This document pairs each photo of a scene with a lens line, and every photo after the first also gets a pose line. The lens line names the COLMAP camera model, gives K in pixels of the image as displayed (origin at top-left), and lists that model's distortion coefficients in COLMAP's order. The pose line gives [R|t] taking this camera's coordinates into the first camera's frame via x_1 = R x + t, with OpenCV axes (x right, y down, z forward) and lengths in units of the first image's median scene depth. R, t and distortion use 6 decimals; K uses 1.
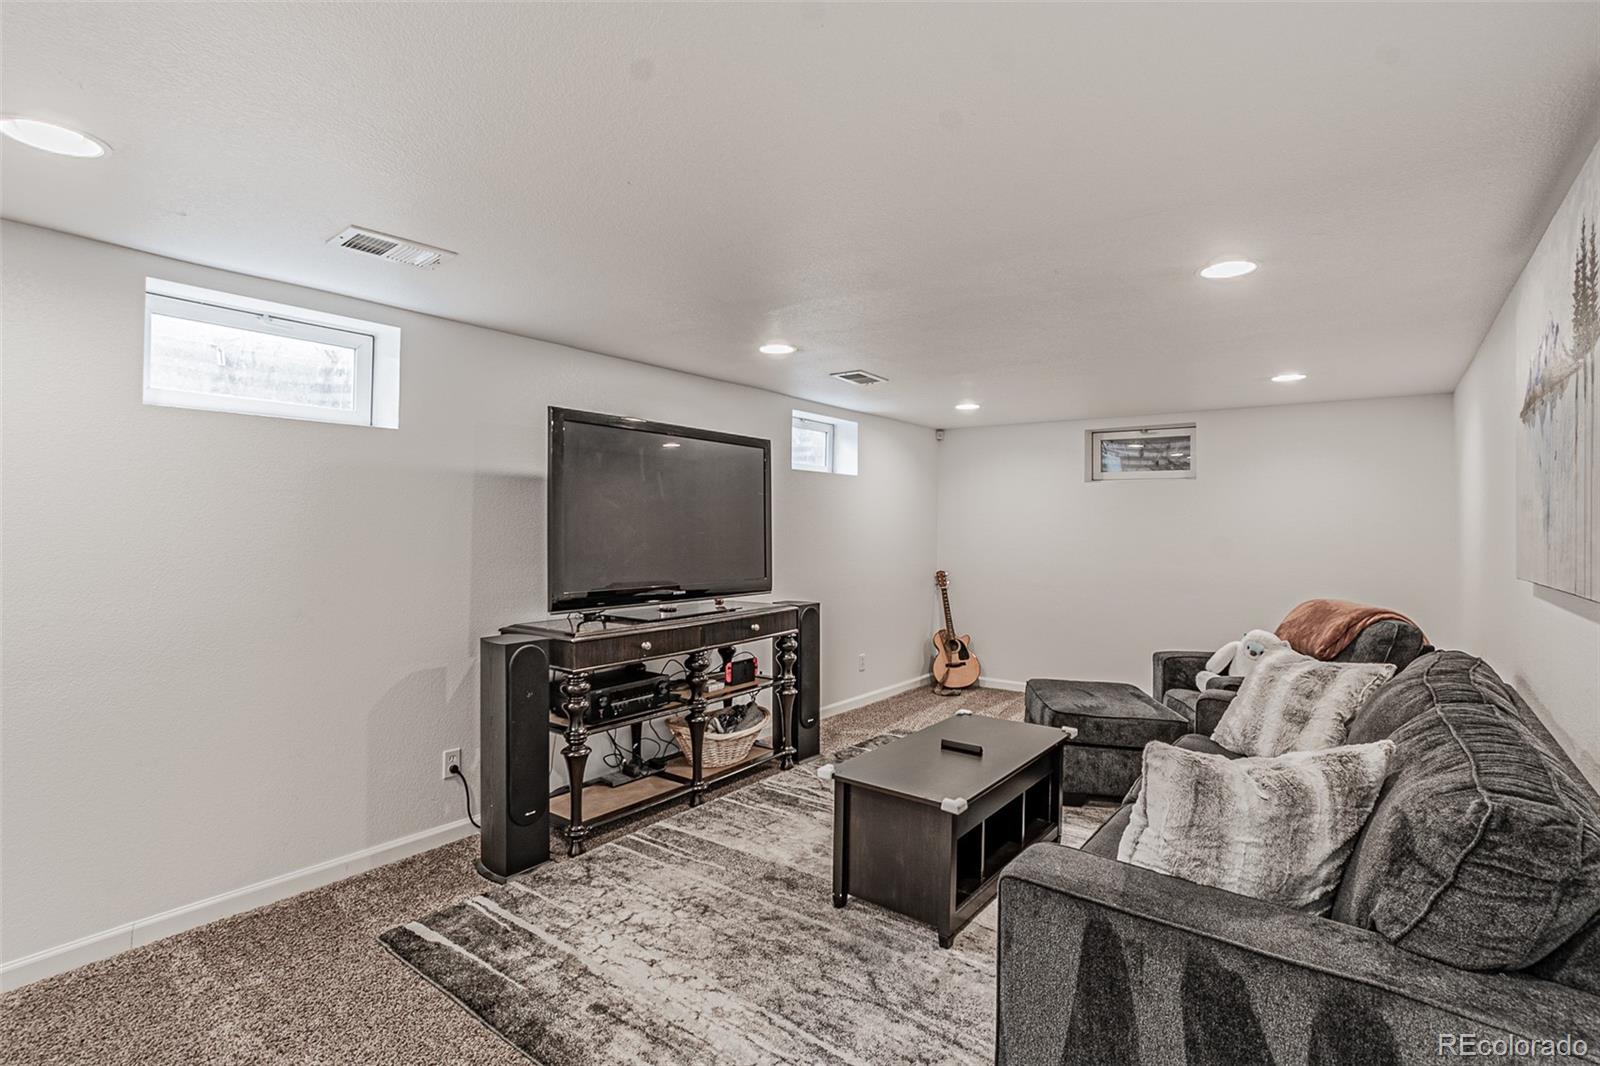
lens RADIAL K [[767.4, 0, 790.4], [0, 767.4, 515.3], [0, 0, 1]] dist [-0.043063, 0.020334]
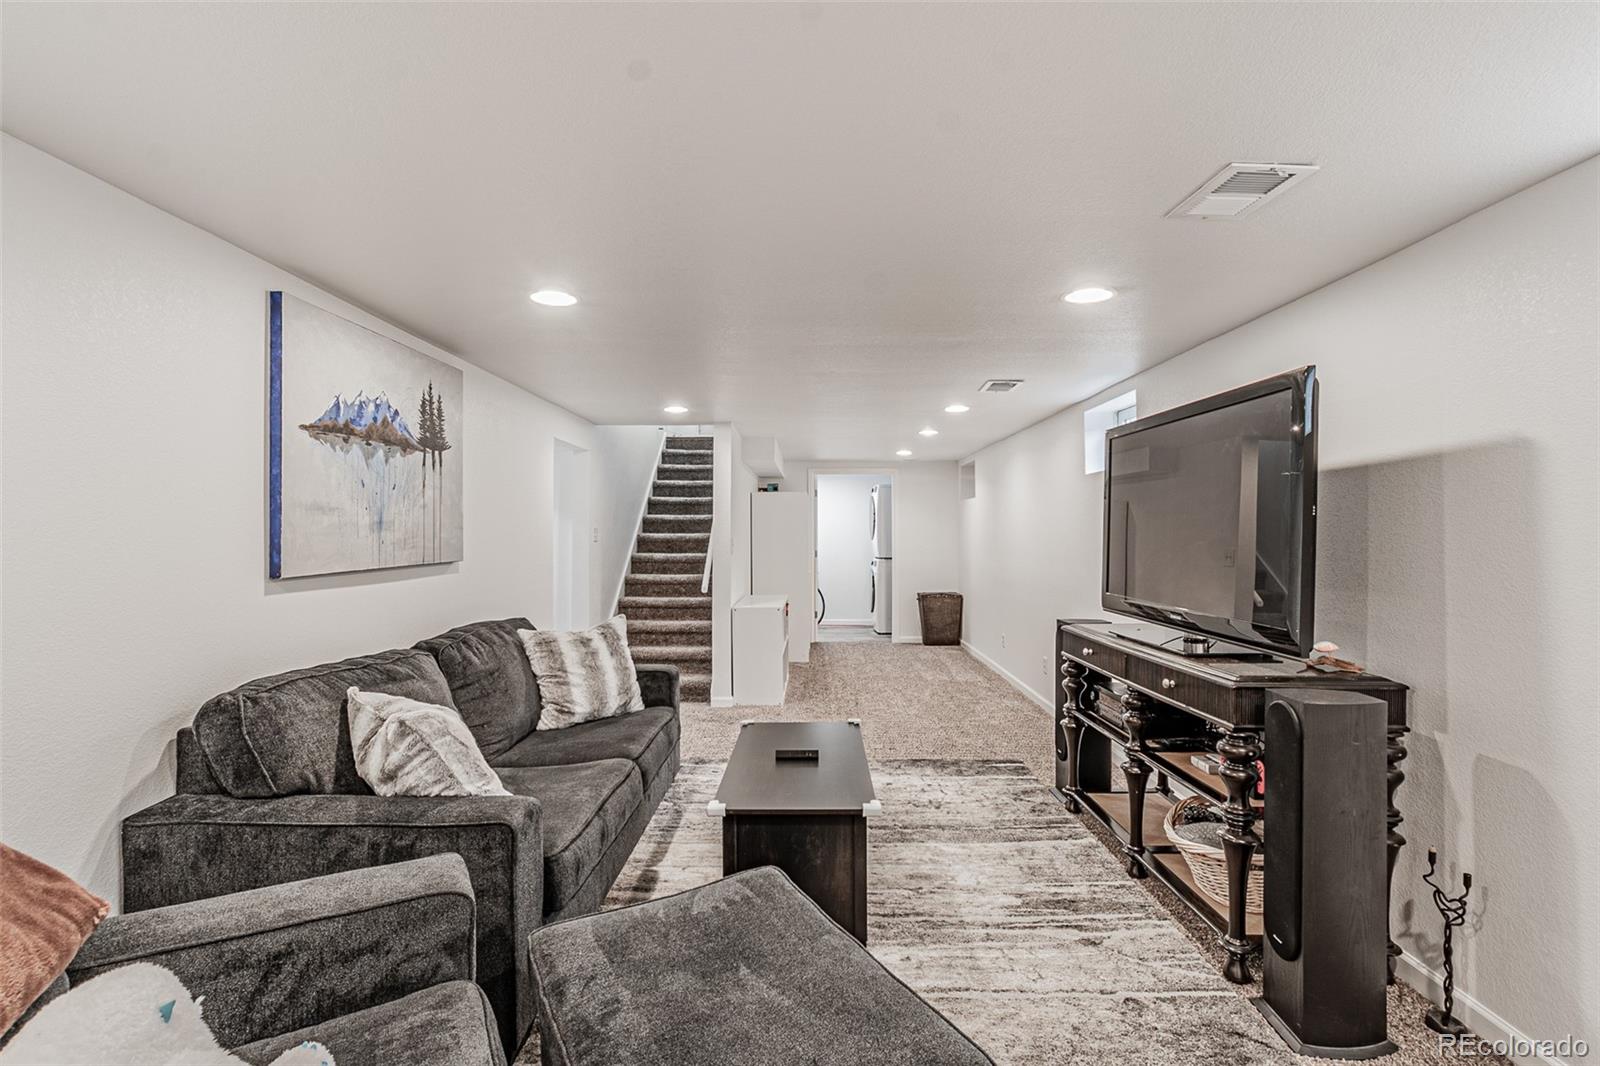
lens RADIAL K [[766.3, 0, 800.0], [0, 766.3, 533.0], [0, 0, 1]] dist [-0.019546, 0.007361]
pose [[-0.802578, -0.007522, -0.596500, 0.777029], [0.001030, 0.999902, -0.013995, 0.027755], [0.596546, -0.011846, -0.802491, 1.707399]]
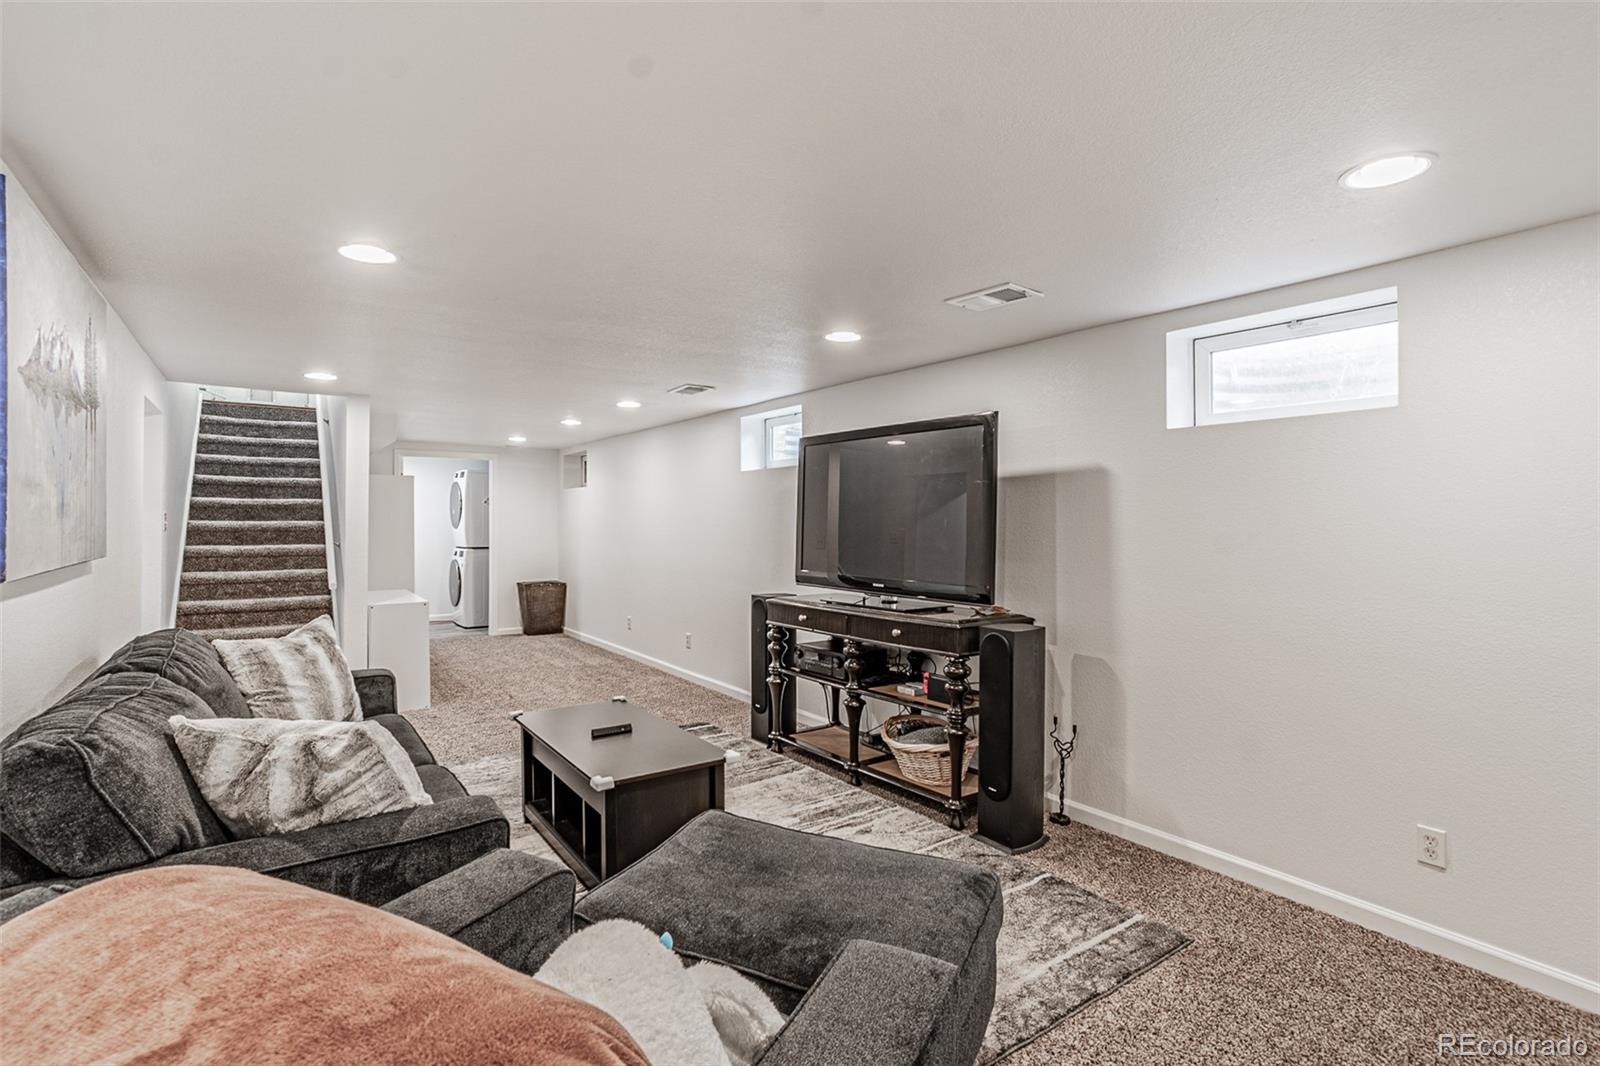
lens RADIAL K [[770.4, 0, 806.9], [0, 770.4, 522.8], [0, 0, 1]] dist [-0.050059, 0.030276]
pose [[-0.293894, -0.007703, -0.955807, 1.091112], [0.006705, 0.999926, -0.010121, 0.028769], [0.955814, -0.009383, -0.293821, 1.482885]]
